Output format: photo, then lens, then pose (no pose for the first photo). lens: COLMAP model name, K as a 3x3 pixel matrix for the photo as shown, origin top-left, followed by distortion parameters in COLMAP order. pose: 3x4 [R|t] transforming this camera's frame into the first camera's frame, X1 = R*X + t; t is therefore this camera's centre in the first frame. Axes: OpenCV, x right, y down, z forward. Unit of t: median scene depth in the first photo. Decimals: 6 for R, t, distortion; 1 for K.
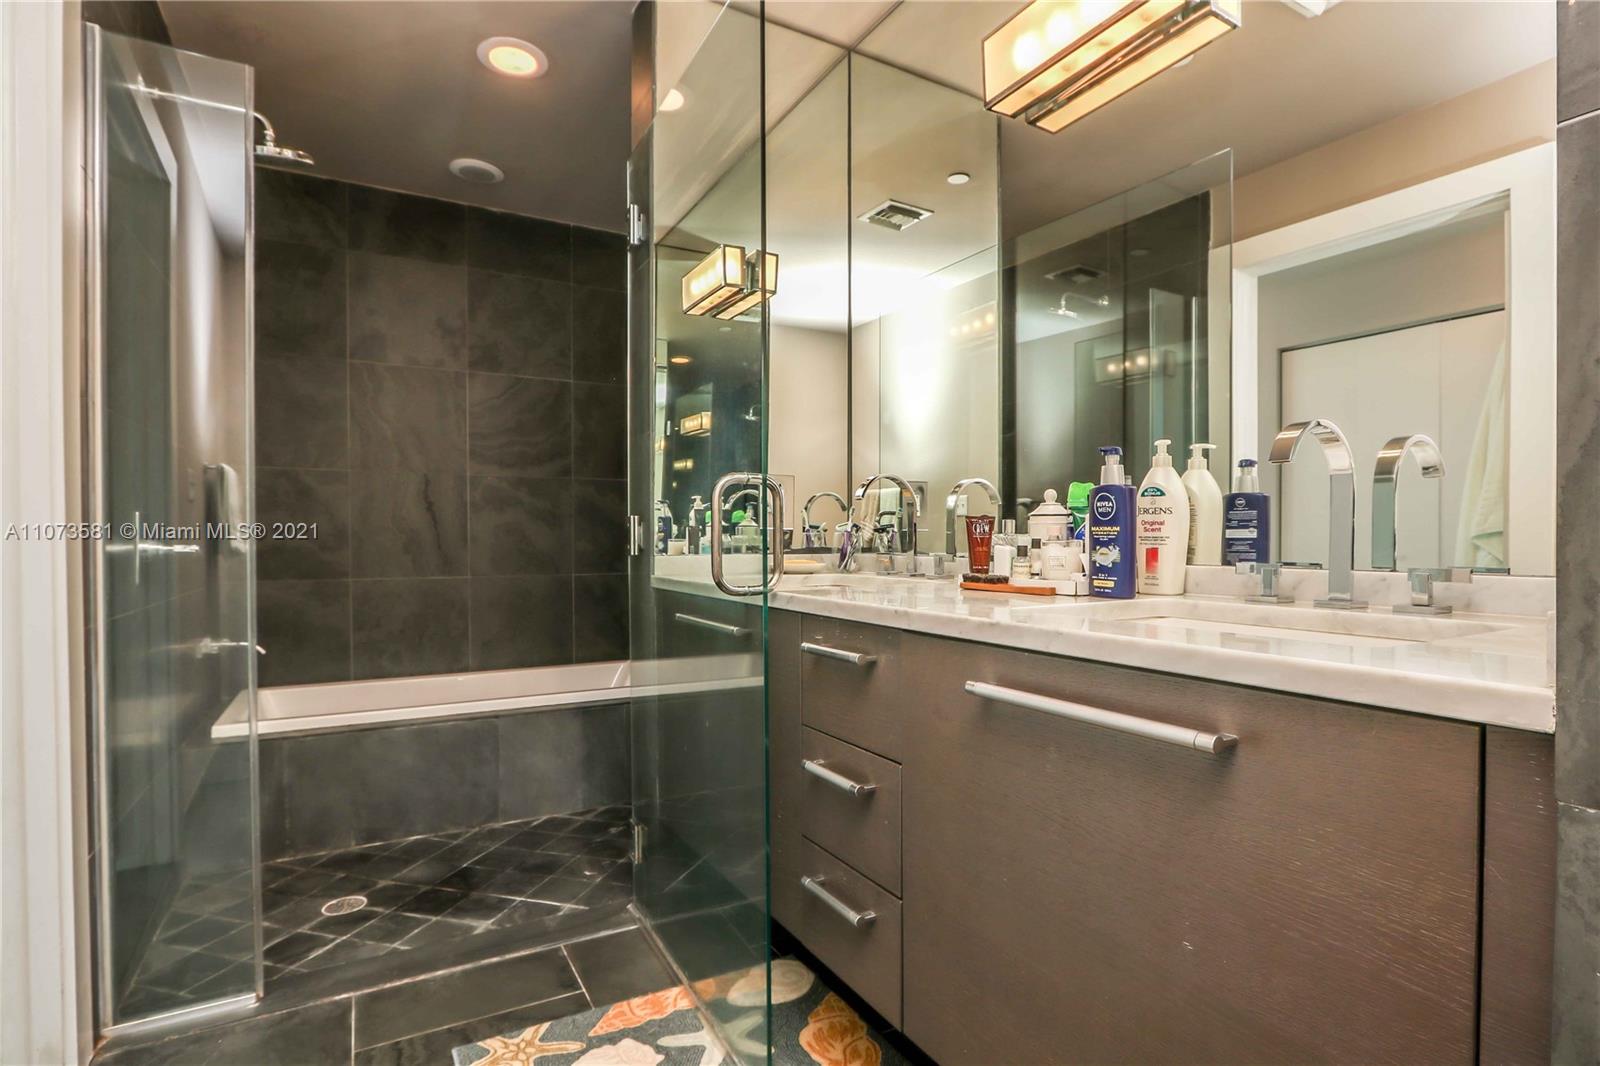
lens RADIAL K [[750.6, 0, 790.5], [0, 750.6, 548.7], [0, 0, 1]] dist [-0.008000, 0.000770]
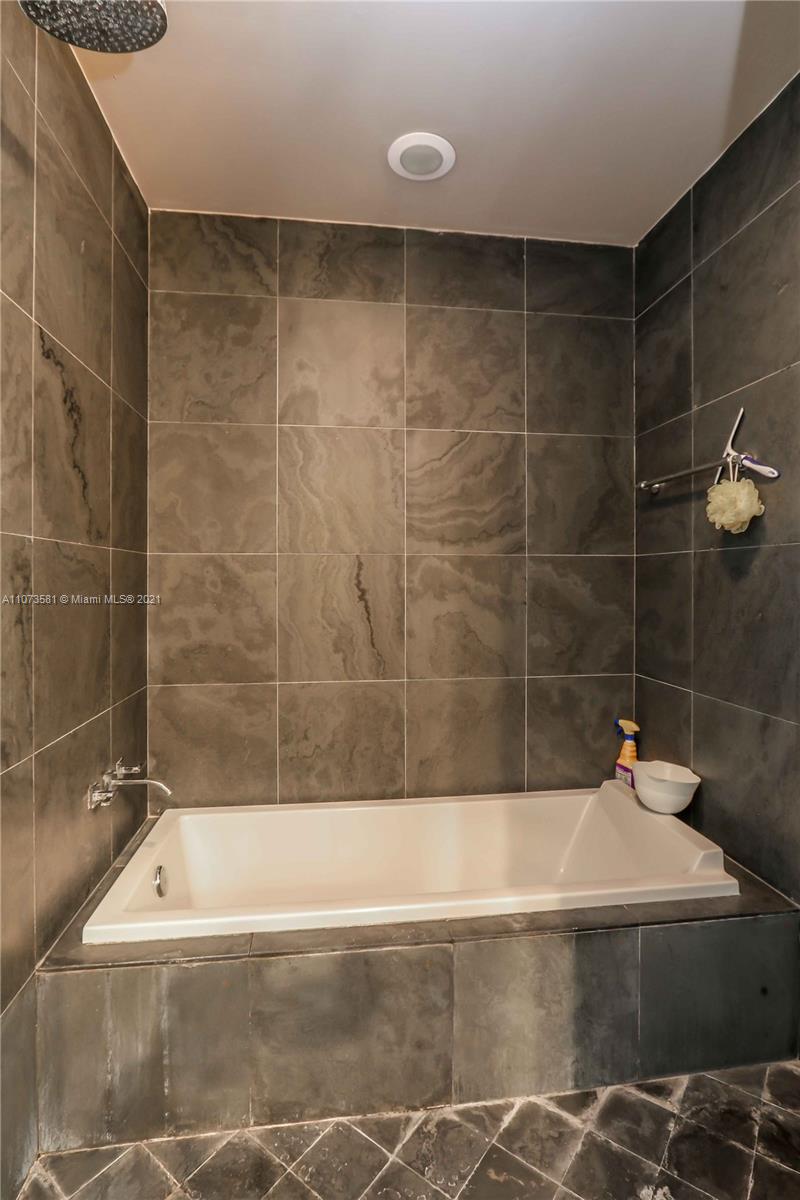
lens RADIAL K [[563.0, 0, 397.7], [0, 563.0, 589.3], [0, 0, 1]] dist [-0.008000, 0.000770]
pose [[0.923294, 0.011316, -0.383927, -0.205033], [-0.008863, 0.999927, 0.008157, -0.067423], [0.383991, -0.004129, 0.923328, 0.436606]]
